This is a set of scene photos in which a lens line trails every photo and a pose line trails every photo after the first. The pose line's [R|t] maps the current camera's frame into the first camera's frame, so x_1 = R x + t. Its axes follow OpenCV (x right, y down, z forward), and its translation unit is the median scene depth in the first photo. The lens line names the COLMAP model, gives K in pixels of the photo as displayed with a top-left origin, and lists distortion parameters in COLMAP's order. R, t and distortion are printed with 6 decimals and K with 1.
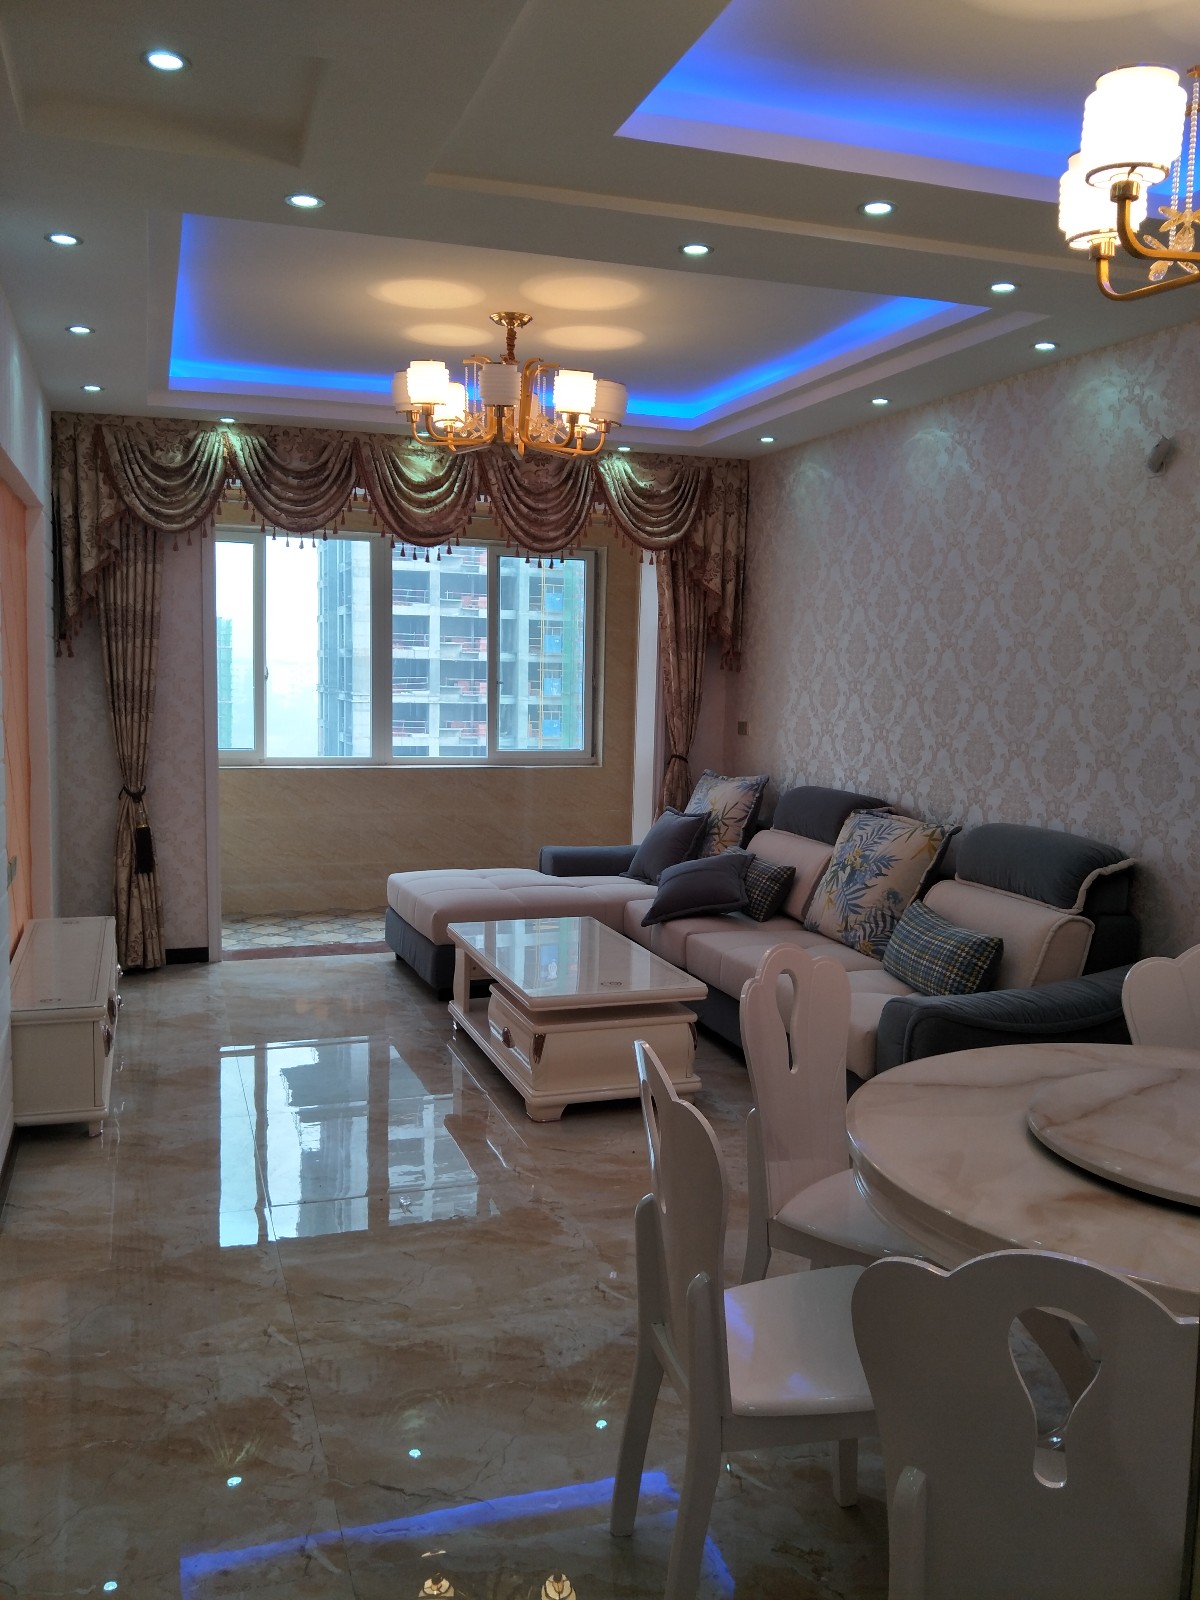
lens RADIAL K [[1335.2, 0, 604.7], [0, 1335.2, 810.5], [0, 0, 1]] dist [0.011842, -0.062707]
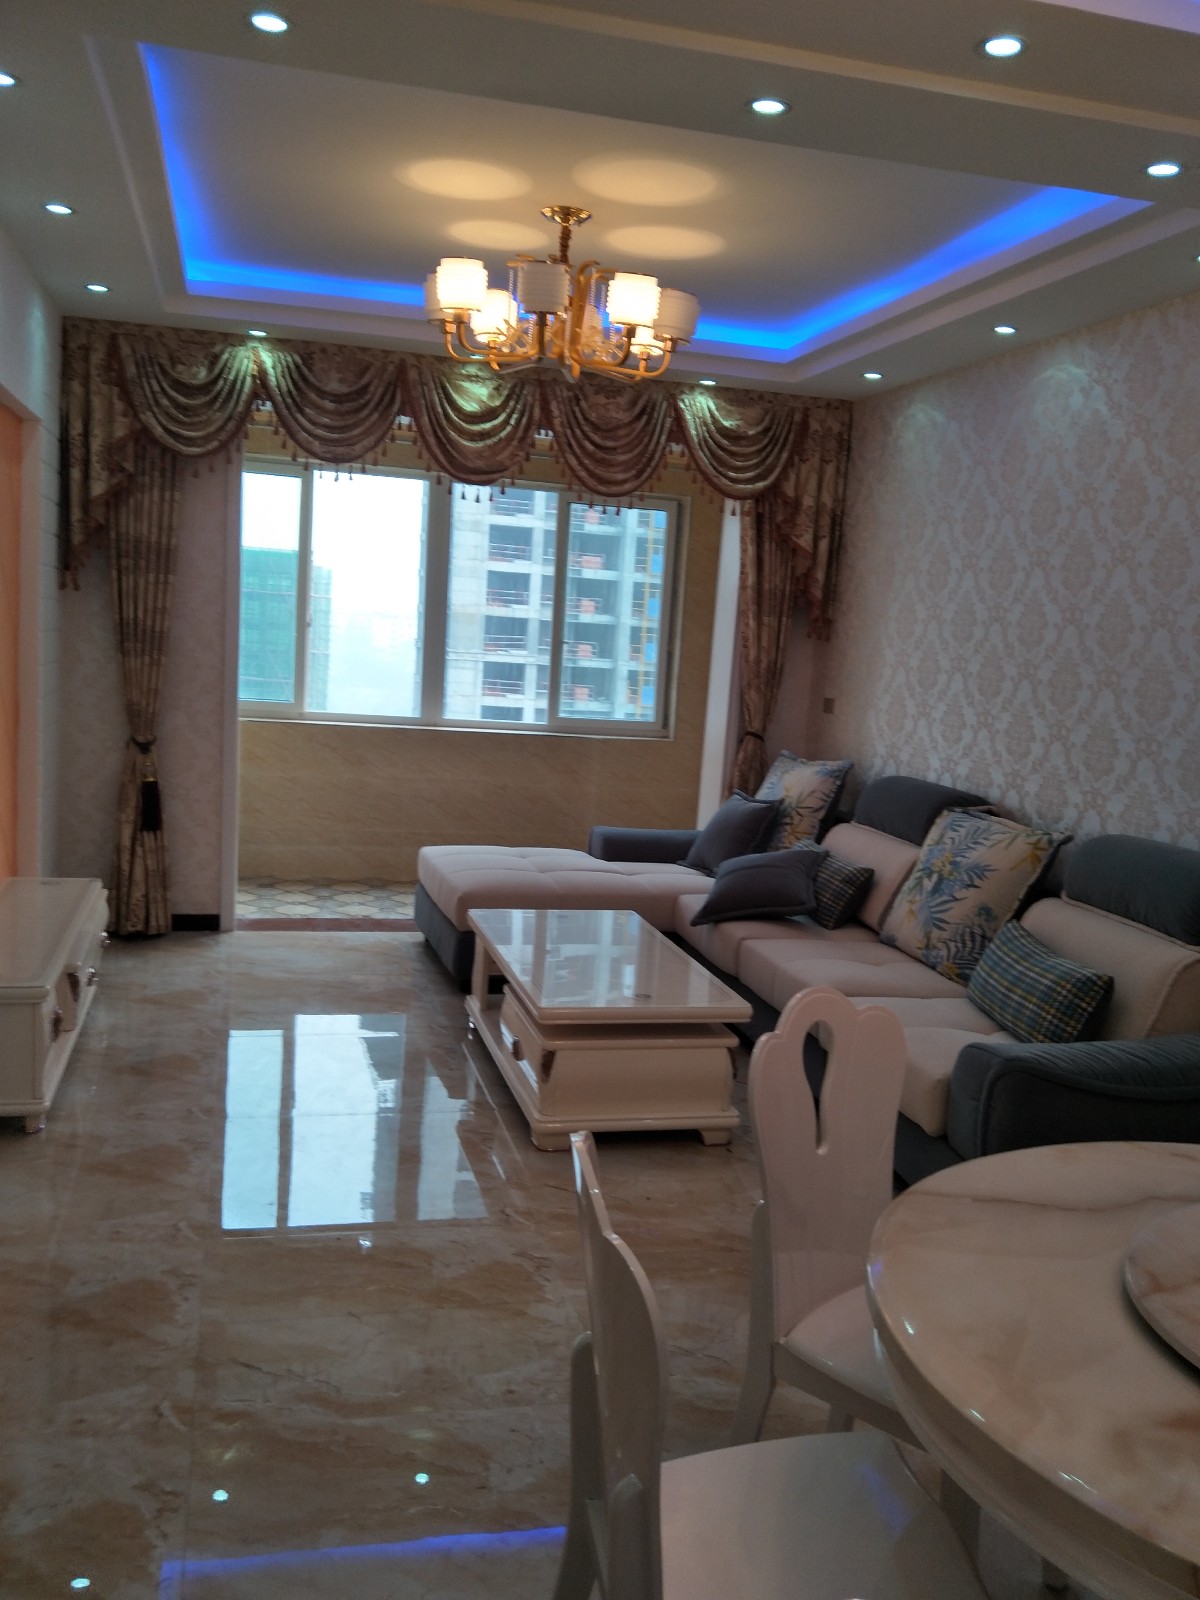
lens RADIAL K [[1335.2, 0, 582.4], [0, 1335.2, 792.6], [0, 0, 1]] dist [0.011842, -0.062707]
pose [[0.993400, 0.057286, -0.099373, 0.039348], [-0.056107, 0.998318, 0.014619, -0.009432], [0.100044, -0.008947, 0.994943, 0.122770]]
